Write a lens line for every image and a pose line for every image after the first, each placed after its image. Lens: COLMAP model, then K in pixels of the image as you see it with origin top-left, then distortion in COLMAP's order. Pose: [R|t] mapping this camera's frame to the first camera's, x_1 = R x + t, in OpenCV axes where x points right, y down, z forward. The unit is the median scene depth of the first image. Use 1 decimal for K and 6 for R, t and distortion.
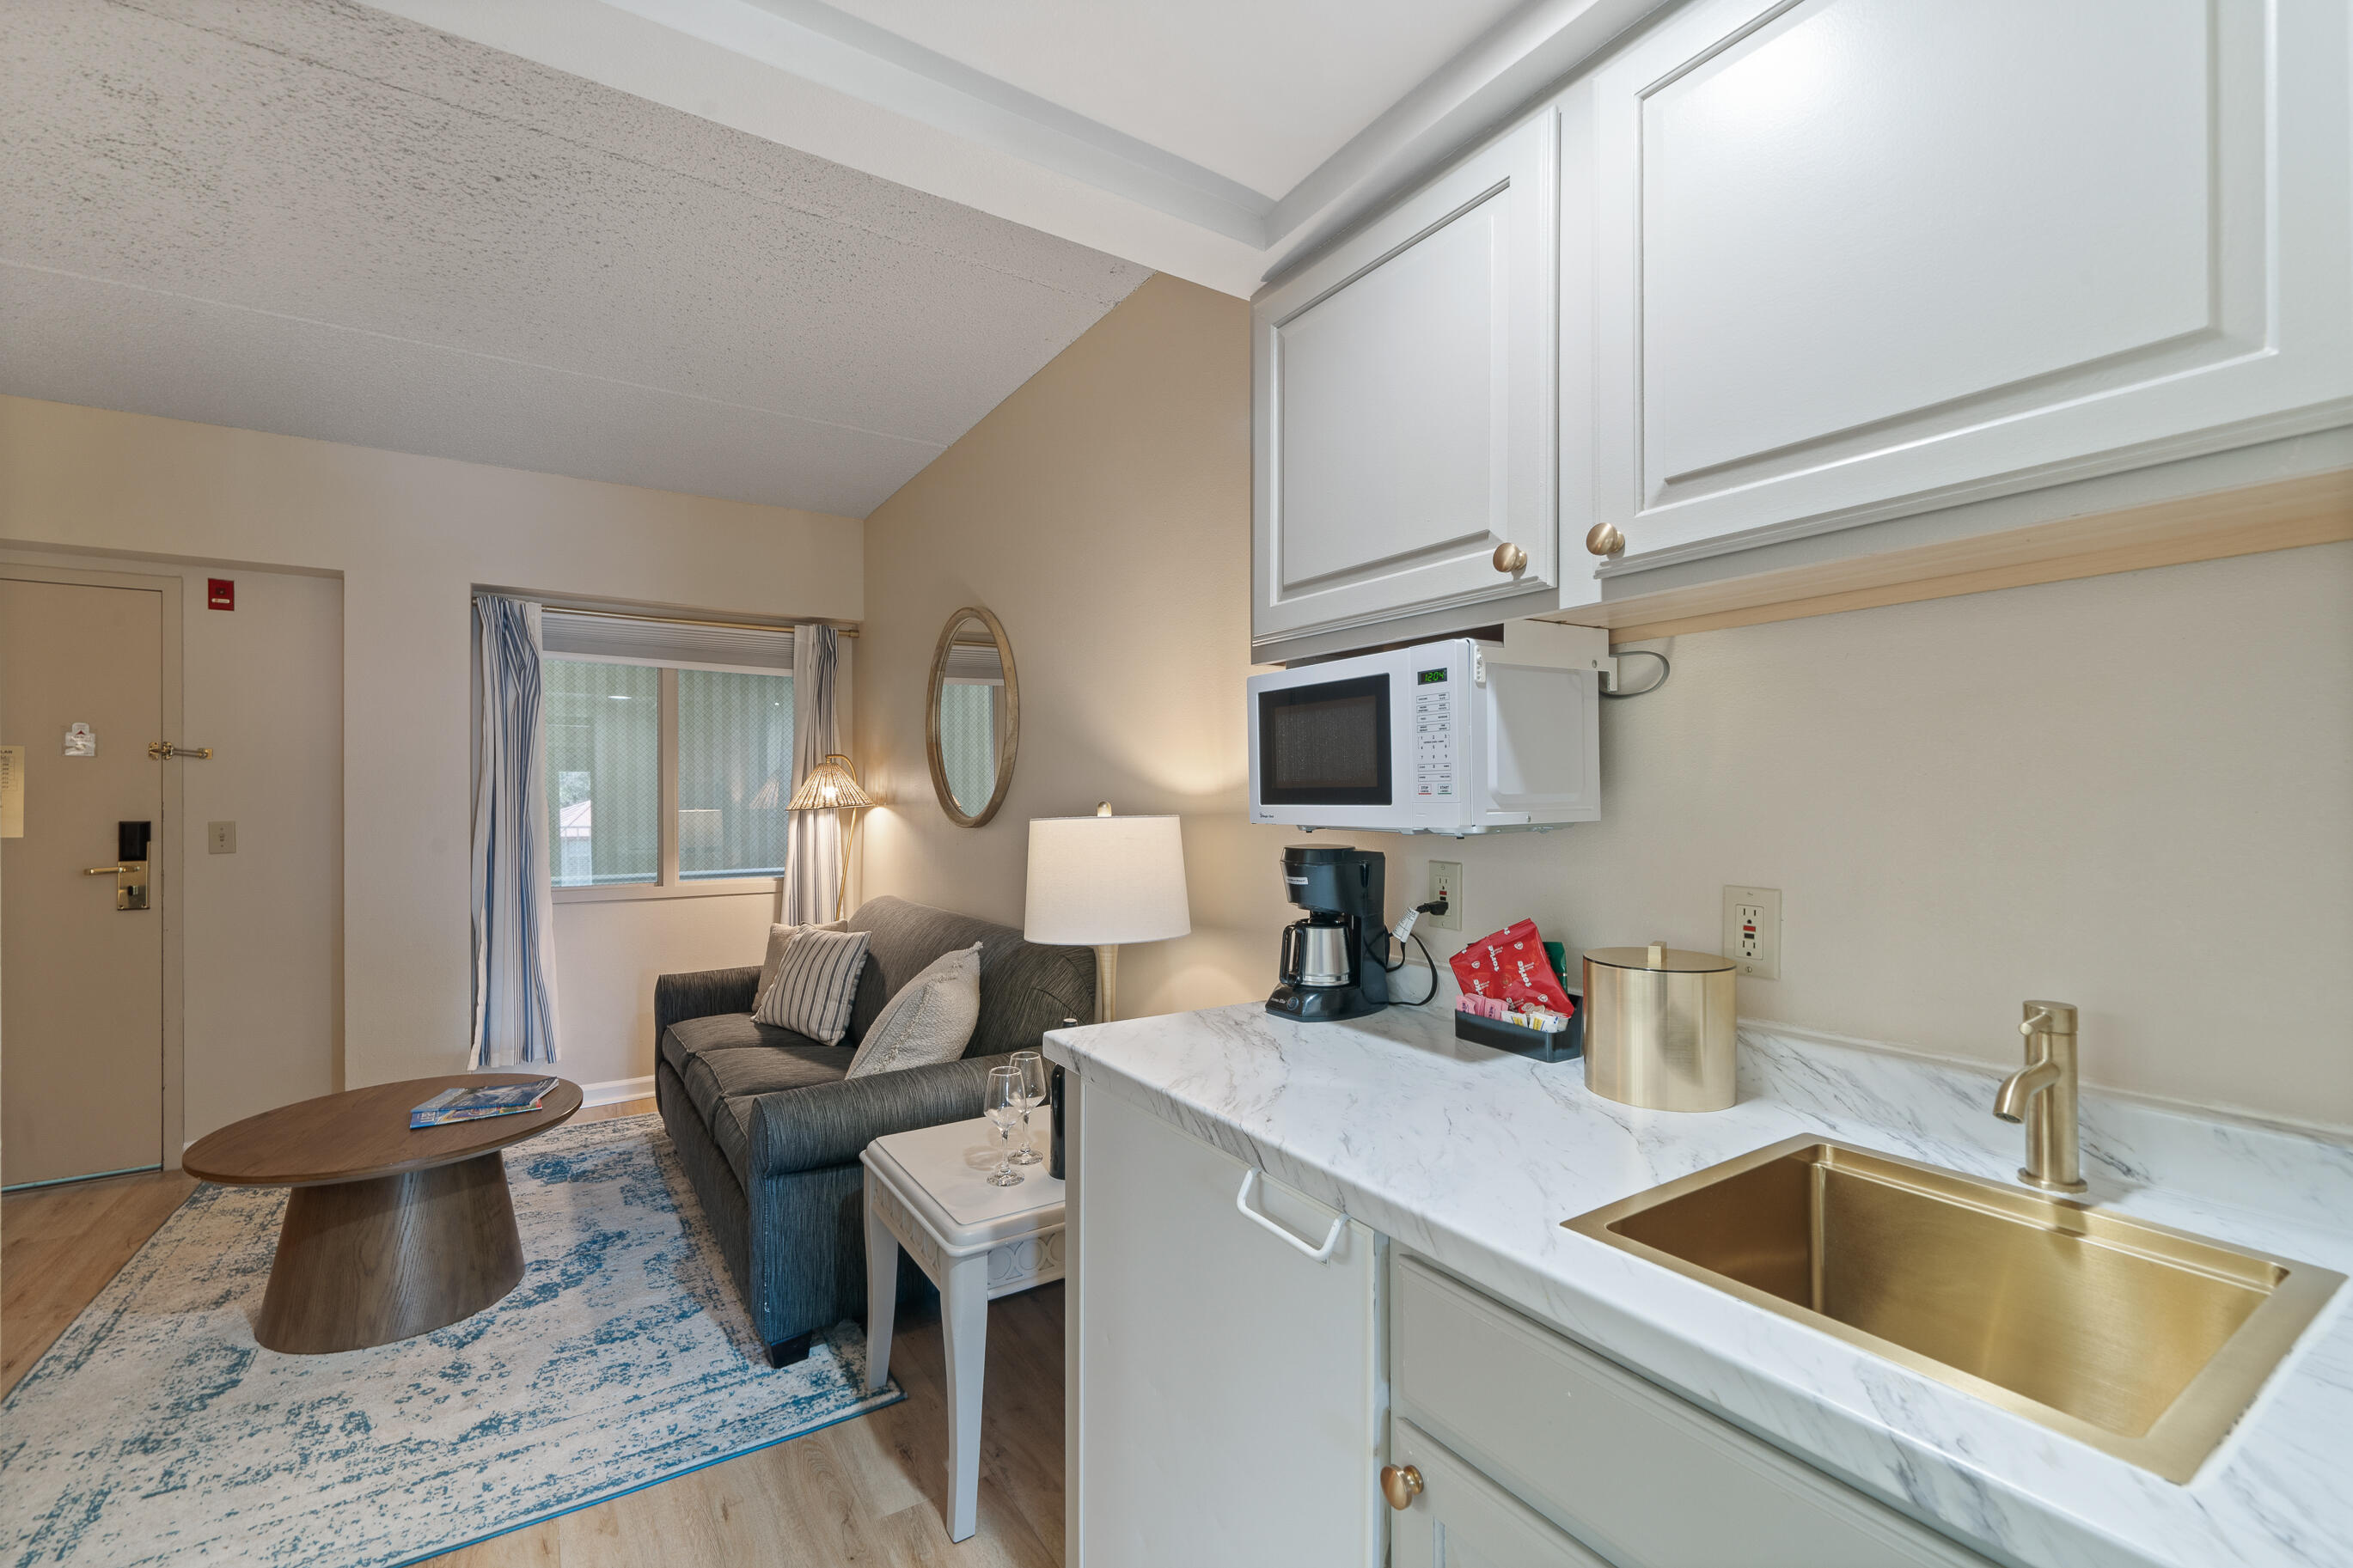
lens RADIAL K [[987.6, 0, 1170.7], [0, 987.6, 793.3], [0, 0, 1]] dist [-0.013359, -0.000280]
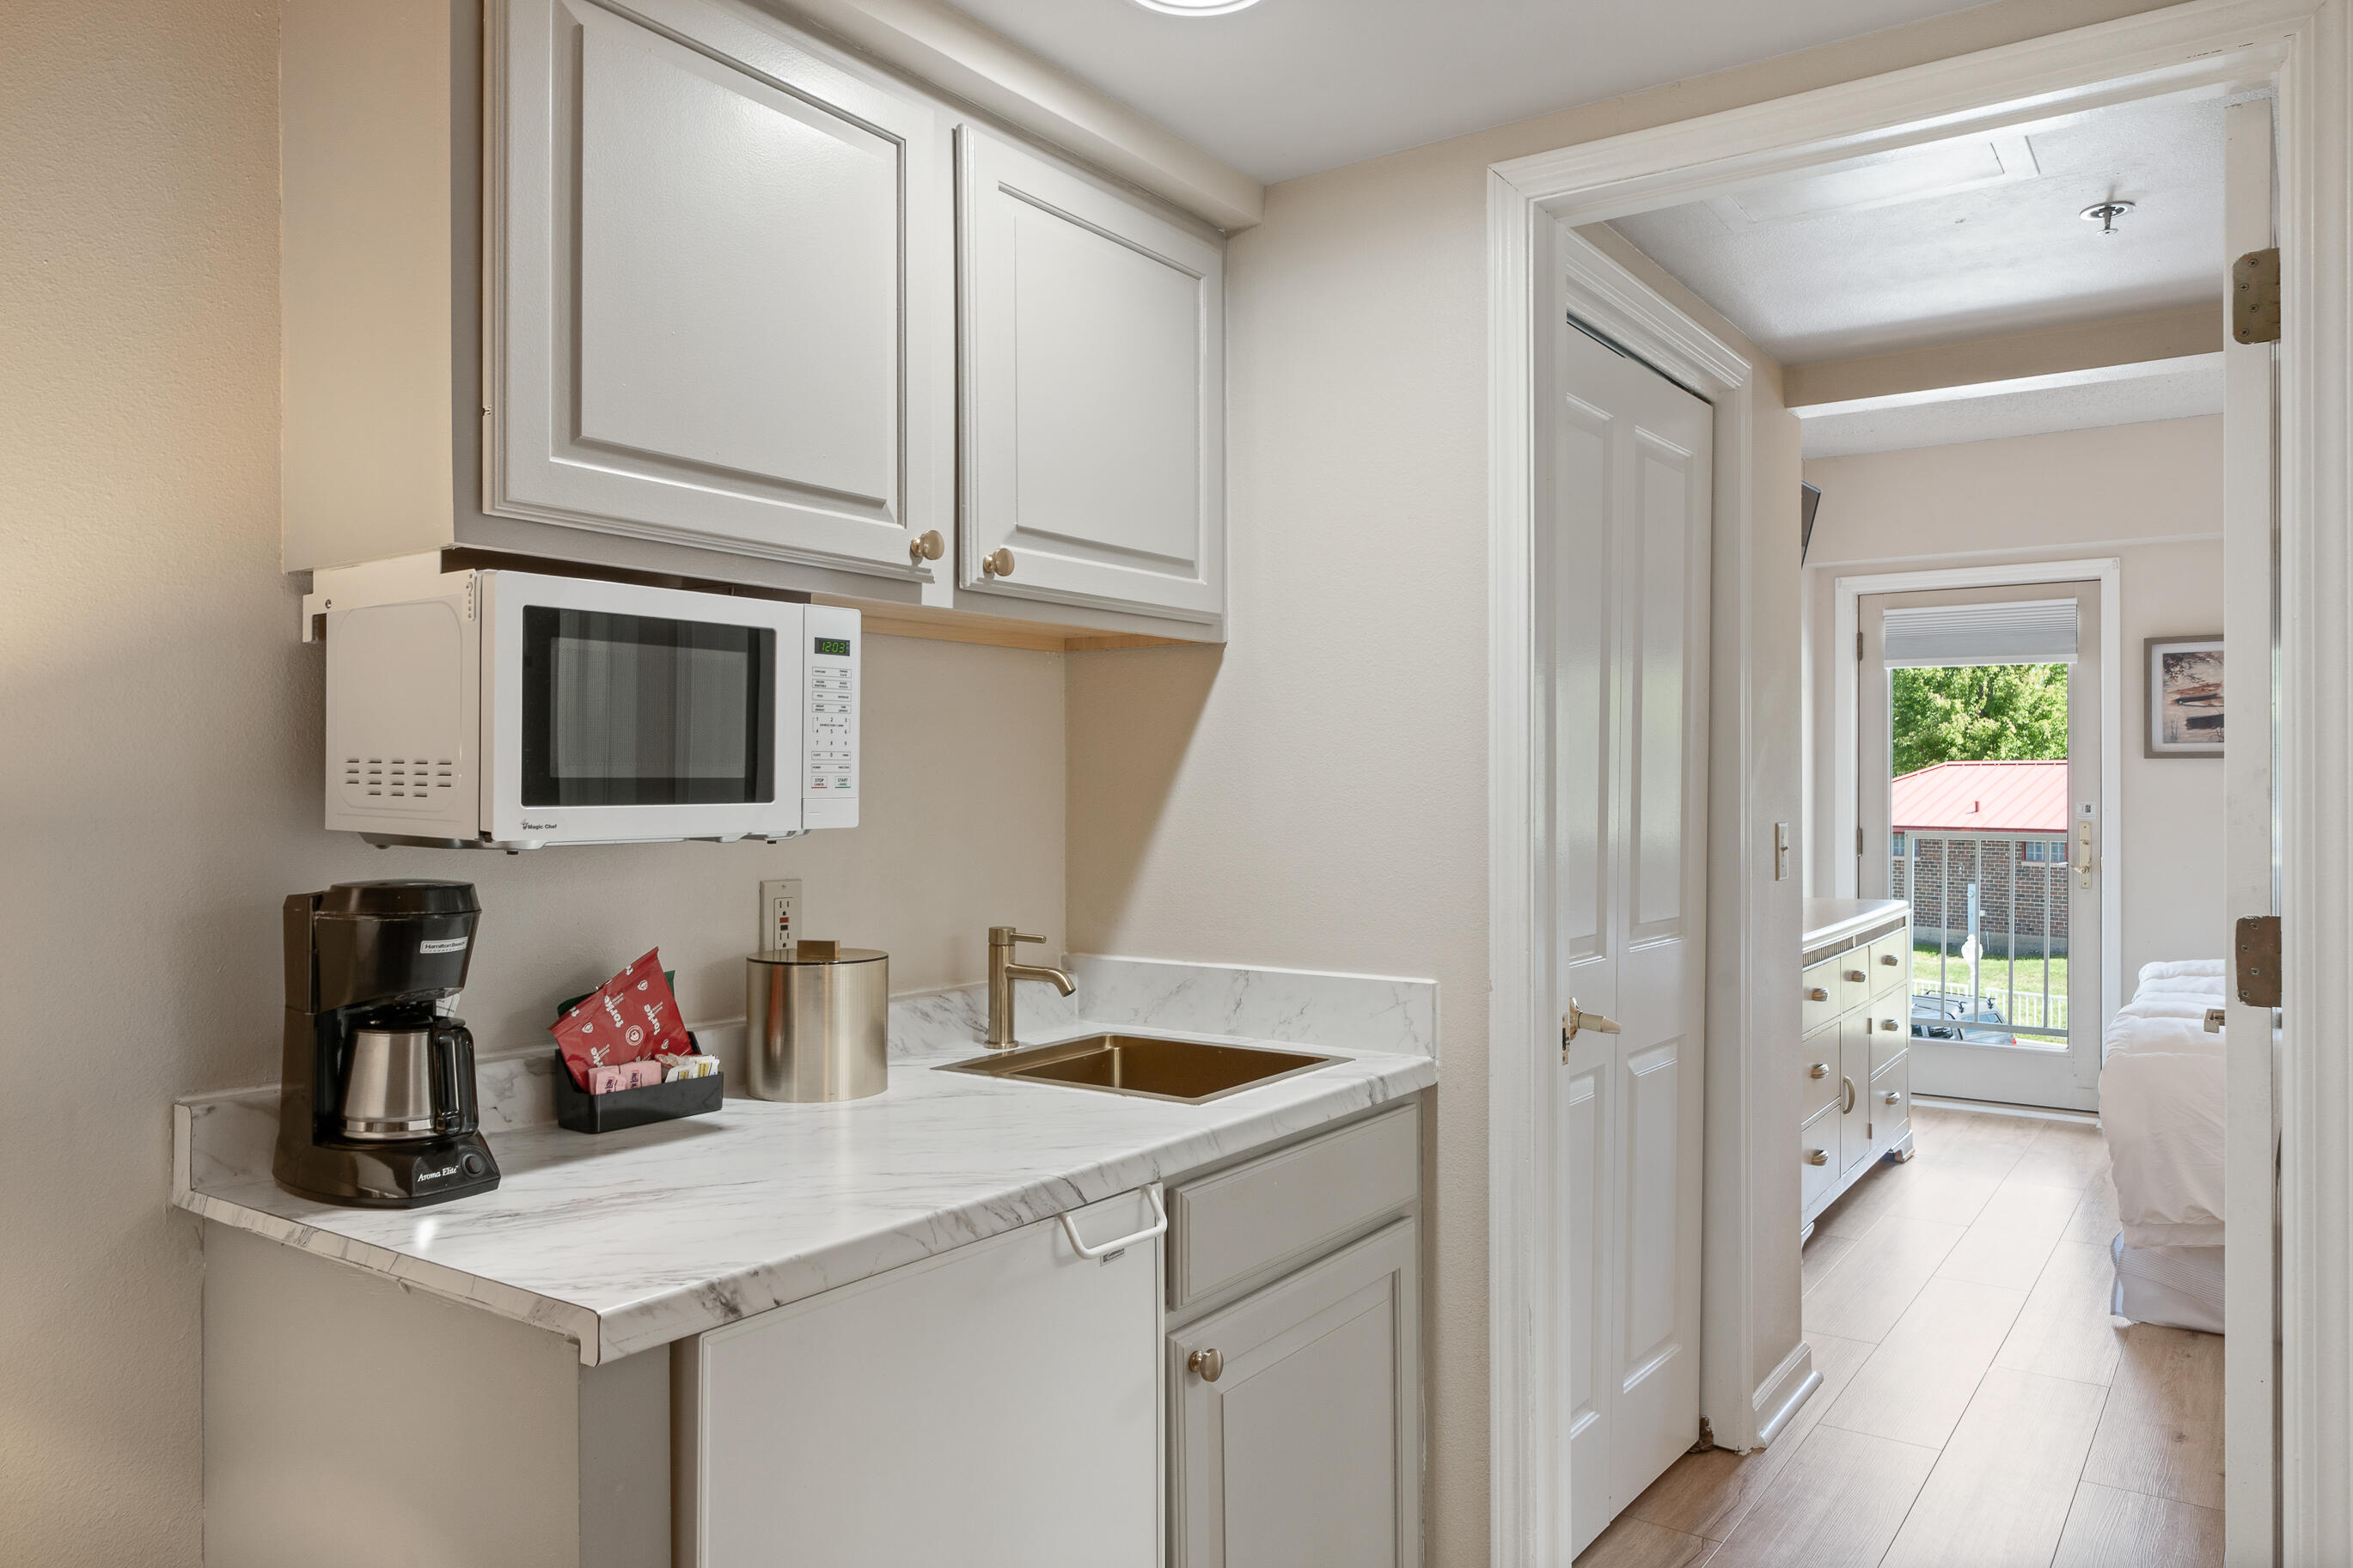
lens RADIAL K [[1591.0, 0, 1166.1], [0, 1591.0, 779.3], [0, 0, 1]] dist [0.003502, -0.001007]
pose [[-0.379646, 0.007645, 0.925100, -1.096115], [-0.000090, 0.999966, -0.008300, 0.004782], [-0.925132, -0.003234, -0.379633, 1.262239]]
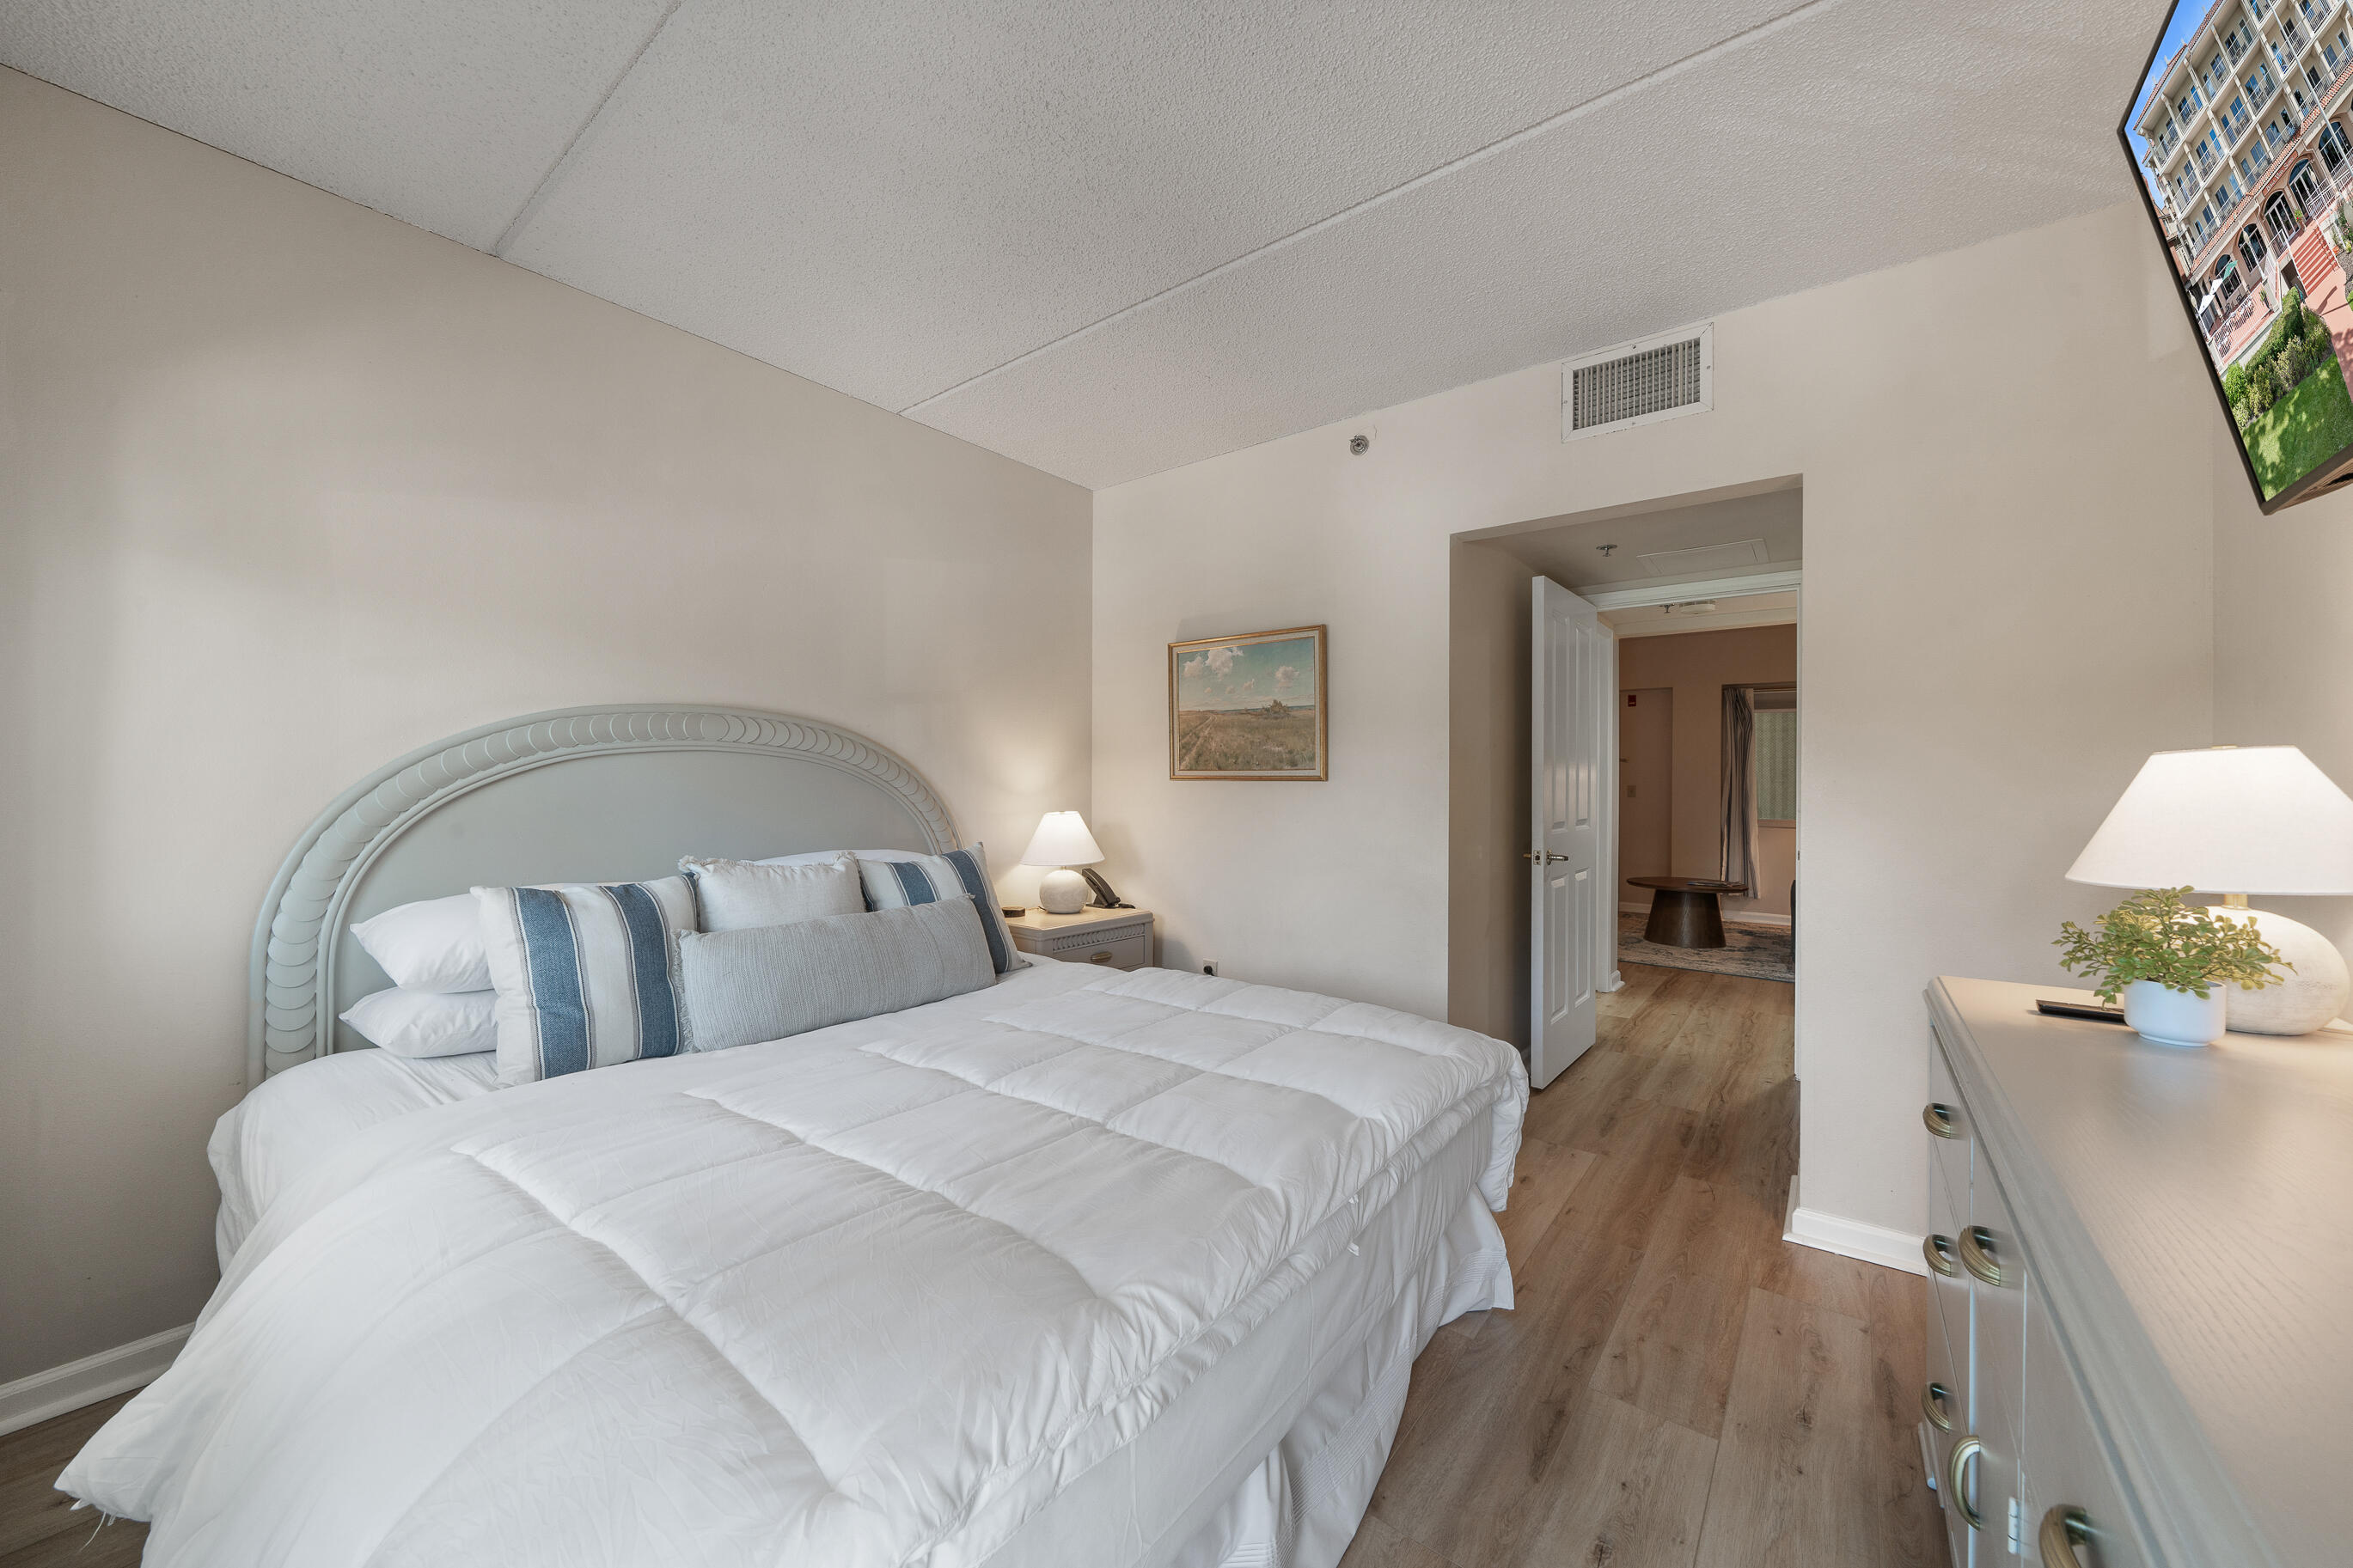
lens RADIAL K [[876.3, 0, 1169.4], [0, 876.3, 787.3], [0, 0, 1]] dist [0.002478, 0.000089]
pose [[0.337654, 0.013626, -0.941172, 0.482411], [-0.005162, 0.999907, 0.012625, 0.006620], [0.941256, 0.000596, 0.337693, -0.560935]]
